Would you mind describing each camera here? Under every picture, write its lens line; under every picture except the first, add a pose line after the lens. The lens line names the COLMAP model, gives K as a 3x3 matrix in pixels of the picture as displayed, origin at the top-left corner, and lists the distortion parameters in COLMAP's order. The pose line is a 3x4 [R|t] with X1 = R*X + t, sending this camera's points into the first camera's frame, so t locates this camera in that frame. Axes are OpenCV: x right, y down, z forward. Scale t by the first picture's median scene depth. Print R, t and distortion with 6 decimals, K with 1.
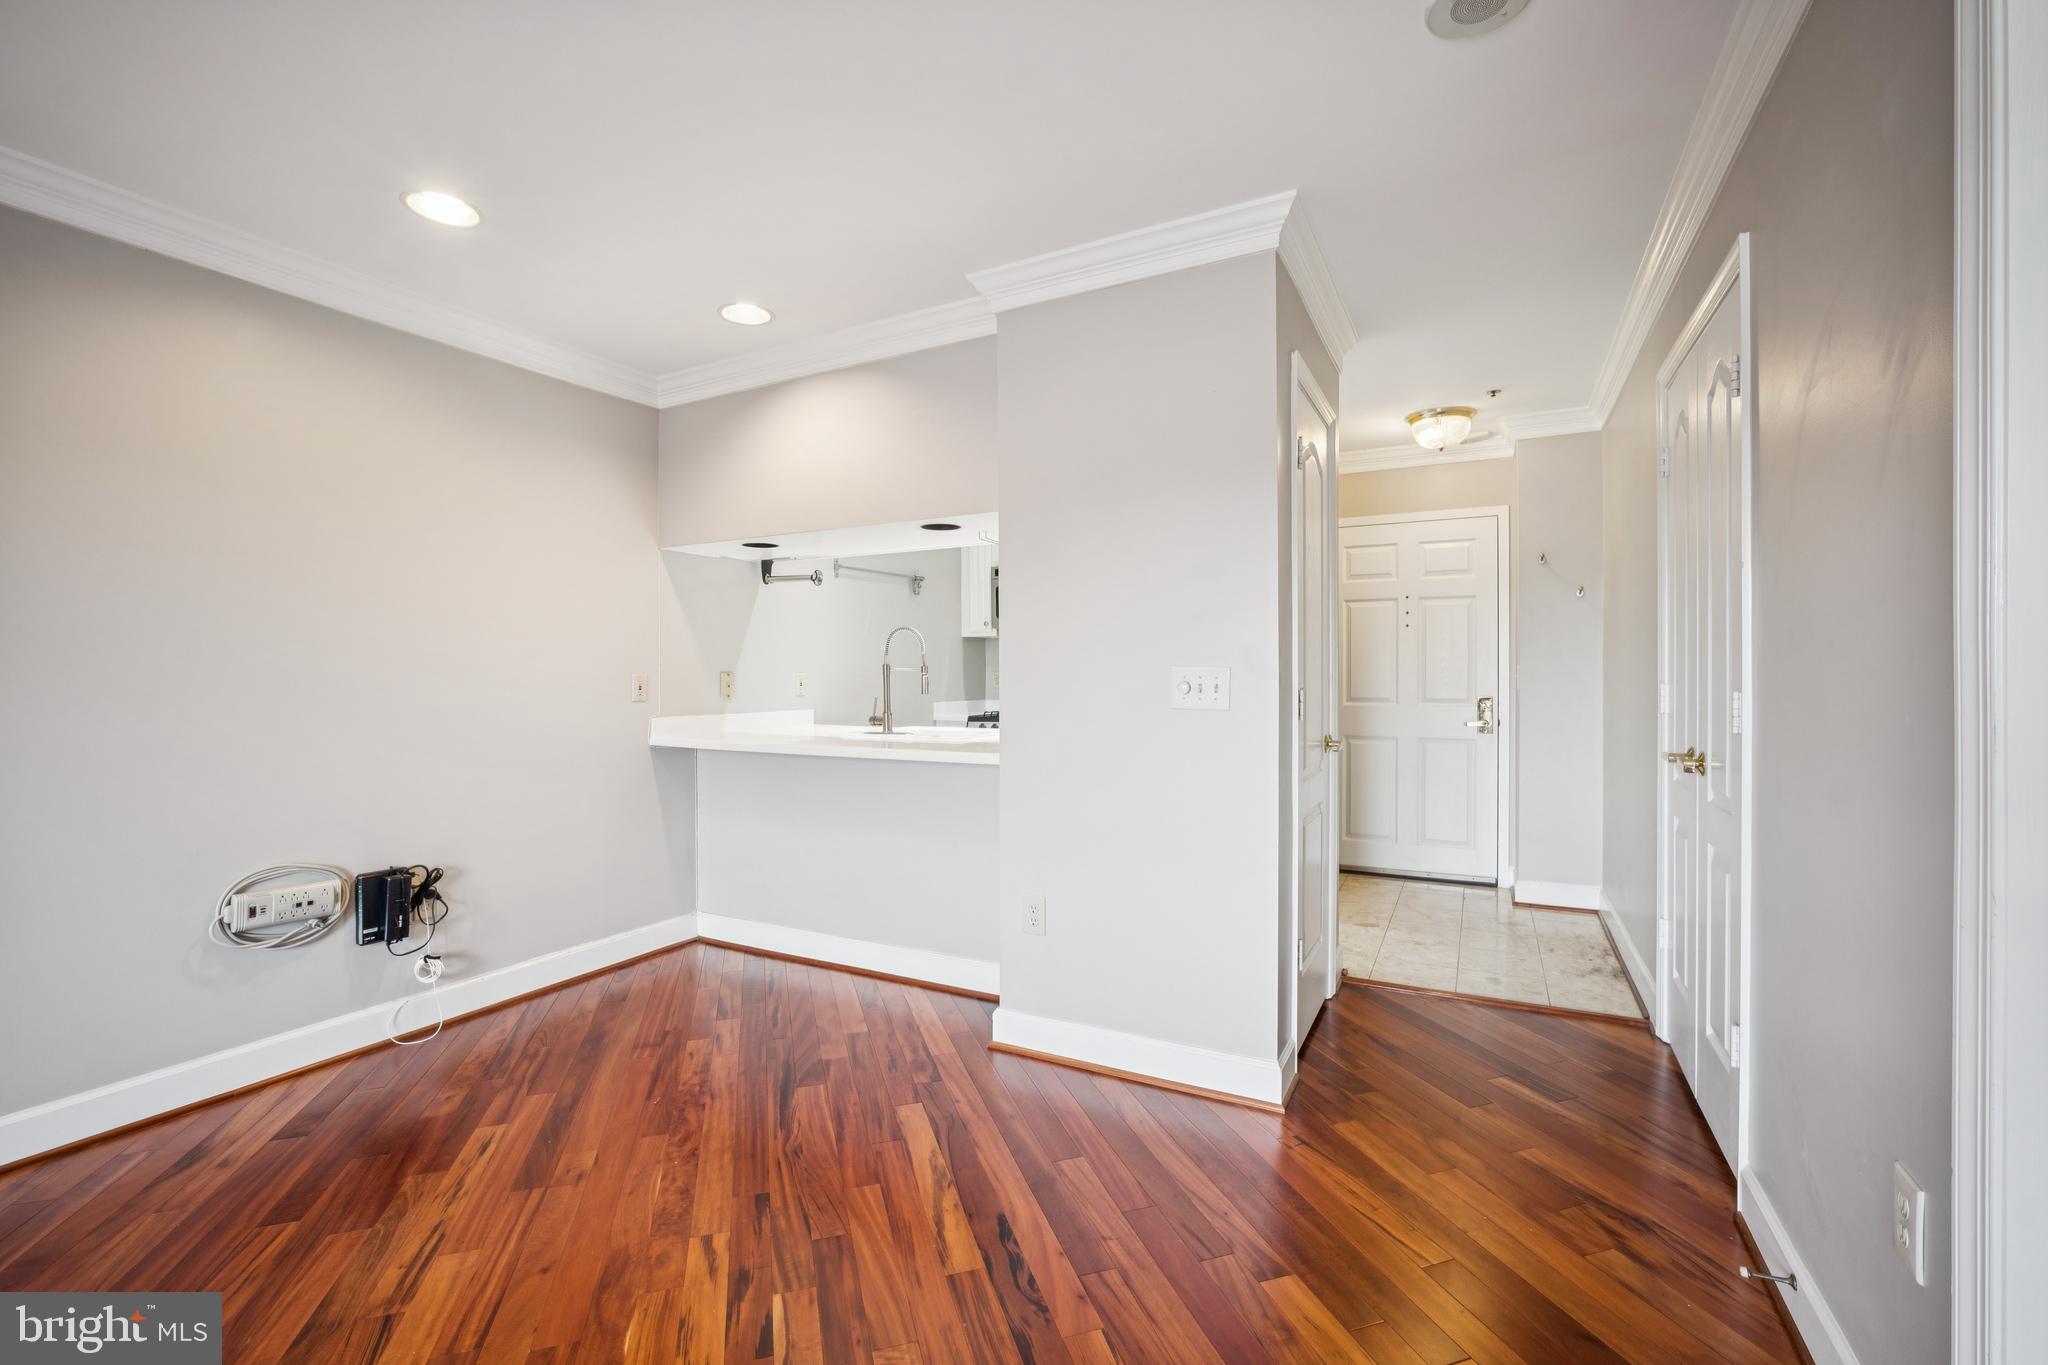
lens RADIAL K [[867.5, 0, 1024.0], [0, 867.5, 682.5], [0, 0, 1]] dist [-0.018824, 0.000530]
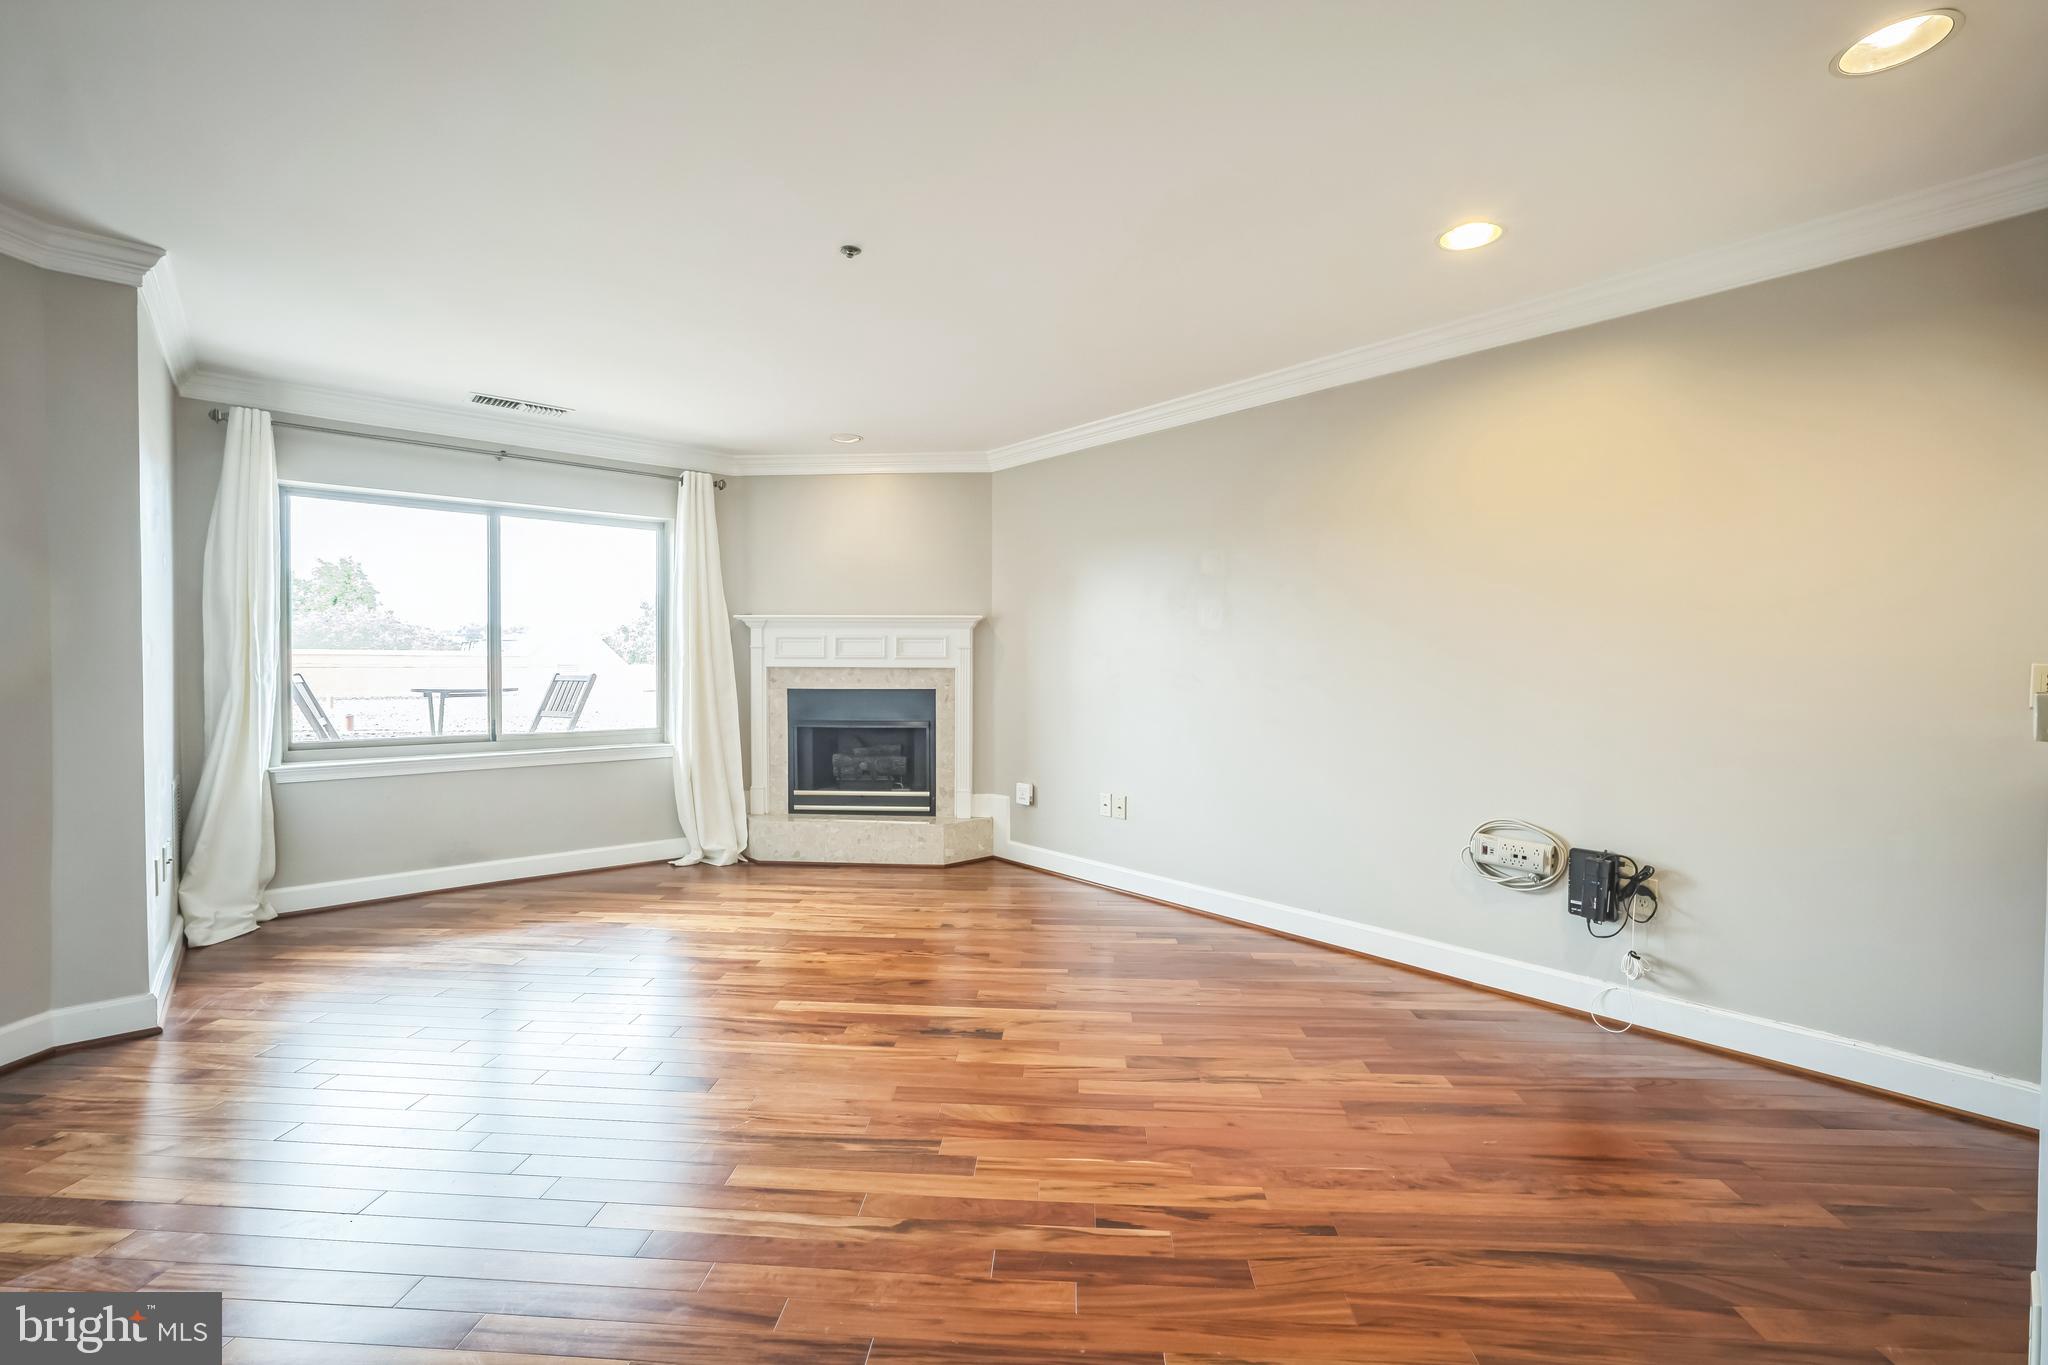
lens RADIAL K [[867.5, 0, 1024.0], [0, 867.5, 682.5], [0, 0, 1]] dist [-0.018824, 0.000530]
pose [[-0.355408, 0.023089, -0.934426, 0.482730], [-0.007895, 0.999585, 0.027702, -0.008280], [0.934678, 0.017222, -0.355078, 0.744142]]
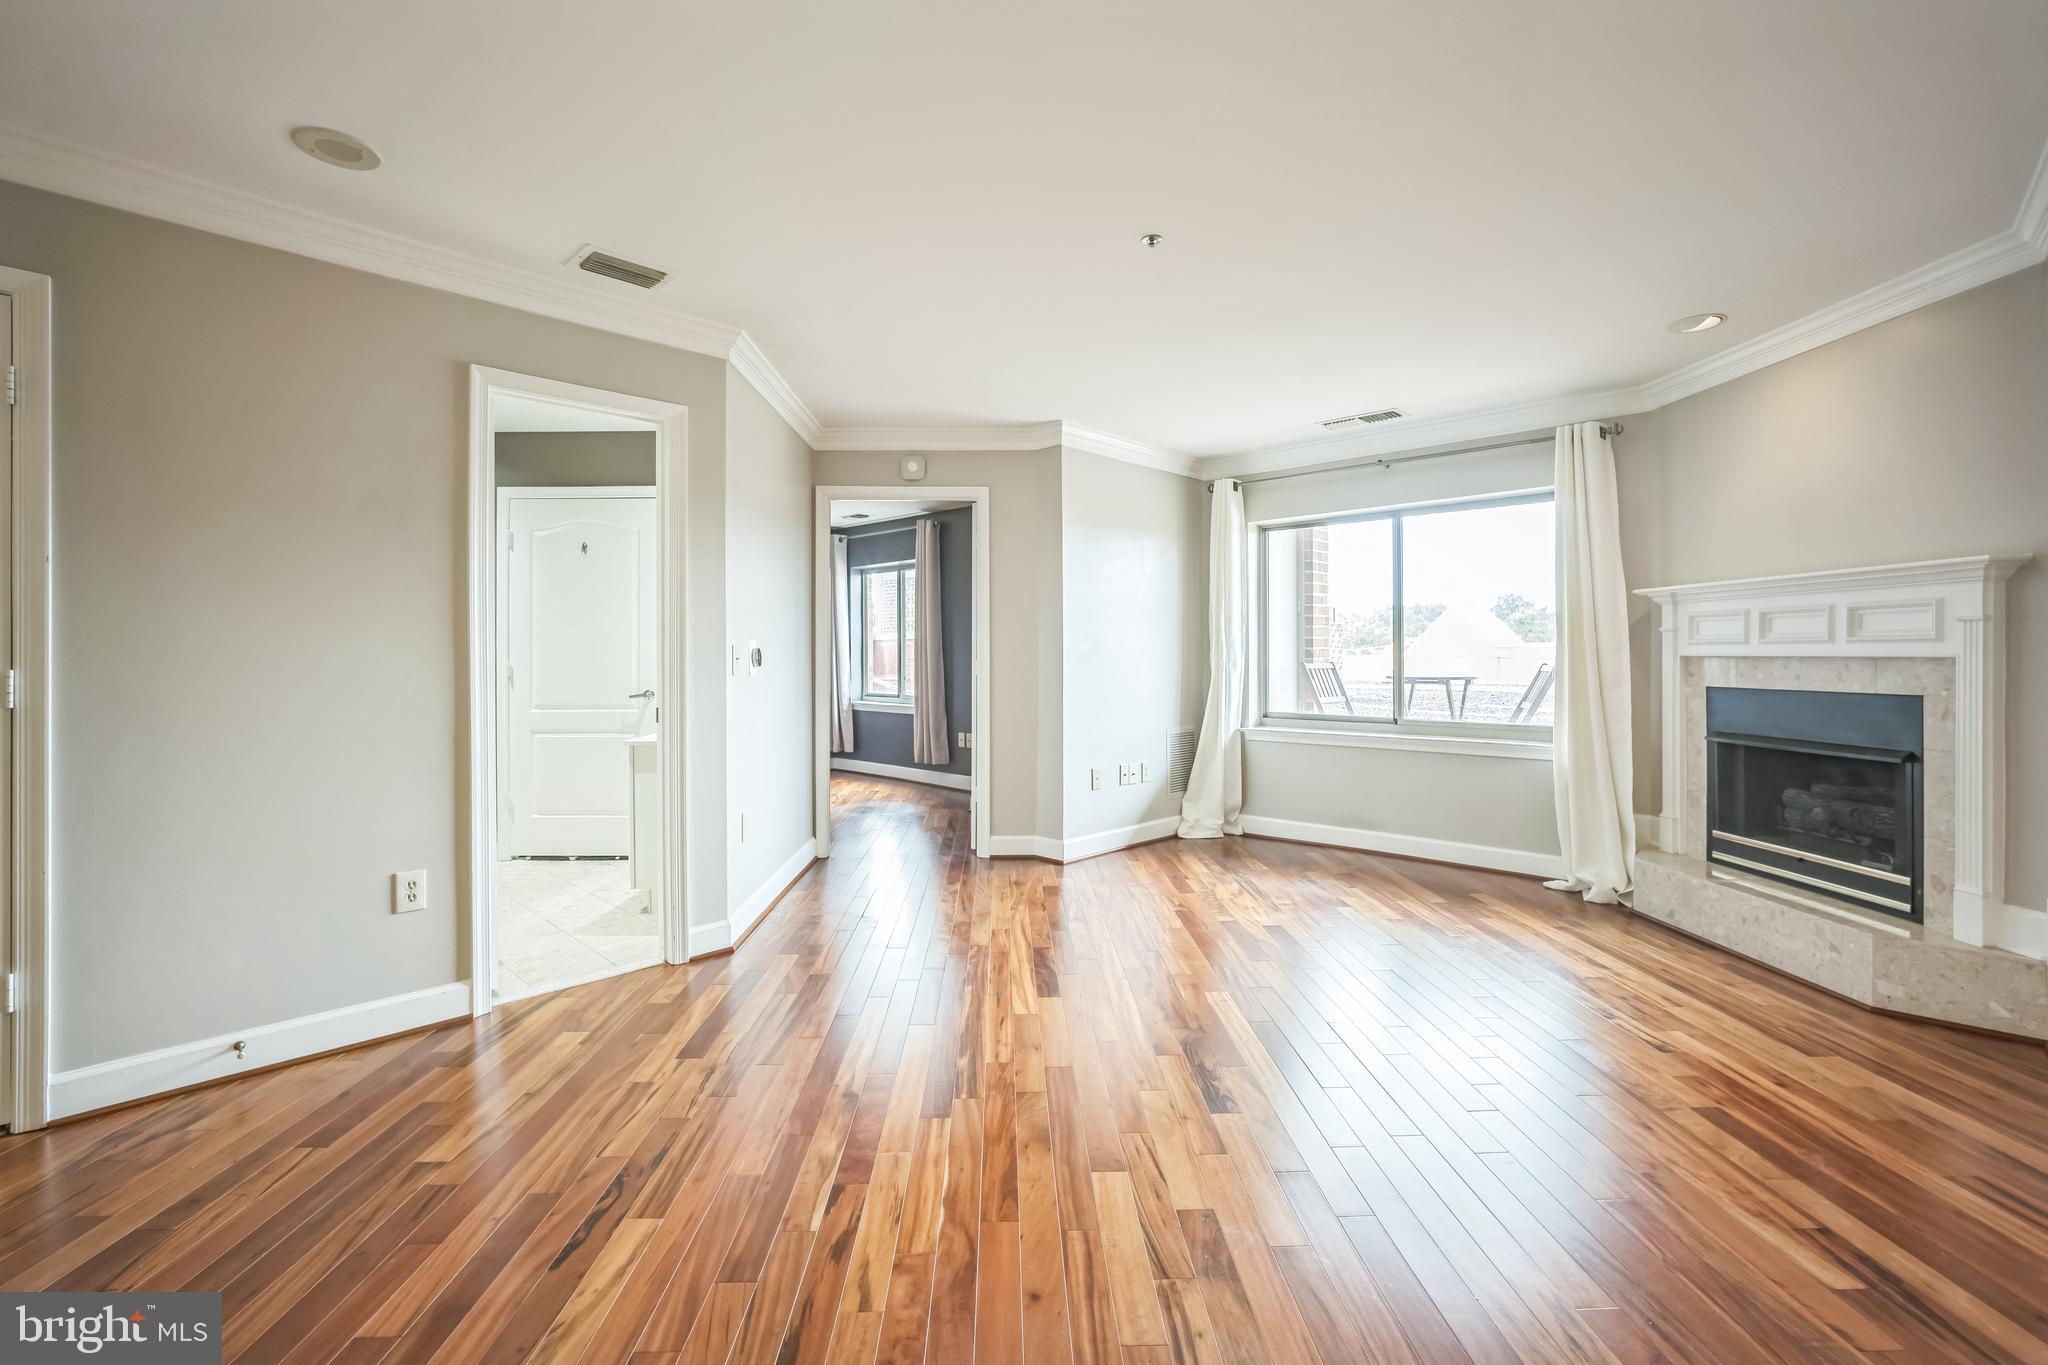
lens RADIAL K [[877.0, 0, 1032.6], [0, 877.0, 656.1], [0, 0, 1]] dist [-0.019305, 0.000094]
pose [[-0.965614, 0.006307, 0.259902, -0.516374], [0.008322, 0.999943, 0.006653, -0.003371], [-0.259845, 0.008587, -0.965612, 1.214268]]
